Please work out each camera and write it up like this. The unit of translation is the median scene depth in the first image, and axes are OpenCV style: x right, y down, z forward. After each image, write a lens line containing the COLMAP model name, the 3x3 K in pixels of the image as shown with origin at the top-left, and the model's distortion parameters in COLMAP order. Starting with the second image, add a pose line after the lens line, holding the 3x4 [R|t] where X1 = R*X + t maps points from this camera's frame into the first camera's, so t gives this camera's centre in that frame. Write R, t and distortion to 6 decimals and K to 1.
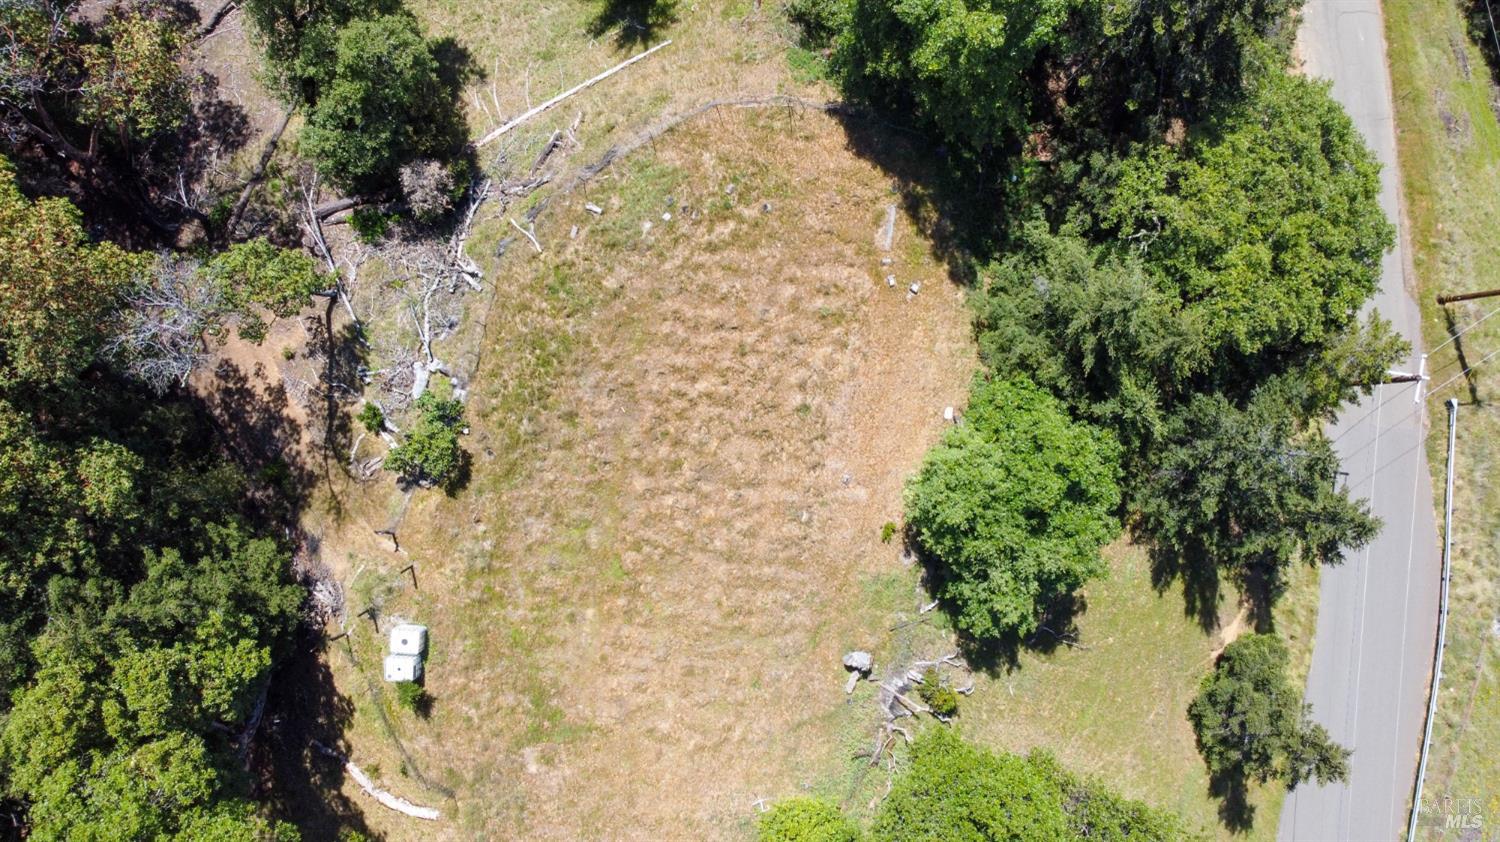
lens RADIAL K [[1136.0, 0, 692.7], [0, 1136.0, 384.8], [0, 0, 1]] dist [0.012787, -0.007712]
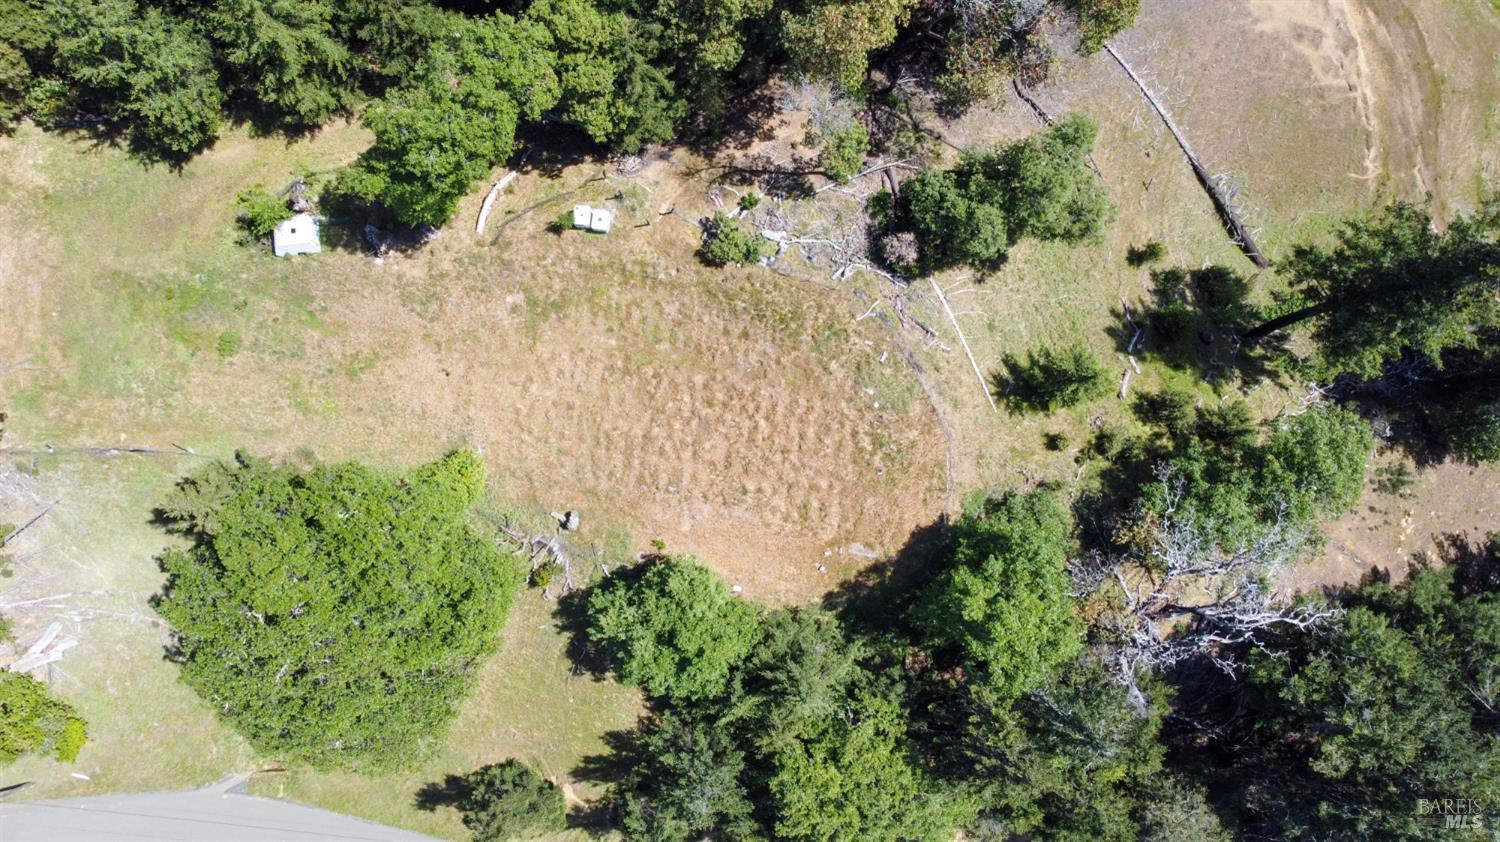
lens RADIAL K [[1136.0, 0, 748.7], [0, 1136.0, 425.1], [0, 0, 1]] dist [0.012787, -0.007712]
pose [[-0.039786, 0.998679, 0.032508, -0.037443], [-0.999180, -0.040007, 0.006189, 0.009624], [0.007481, -0.032236, 0.999452, -0.490994]]
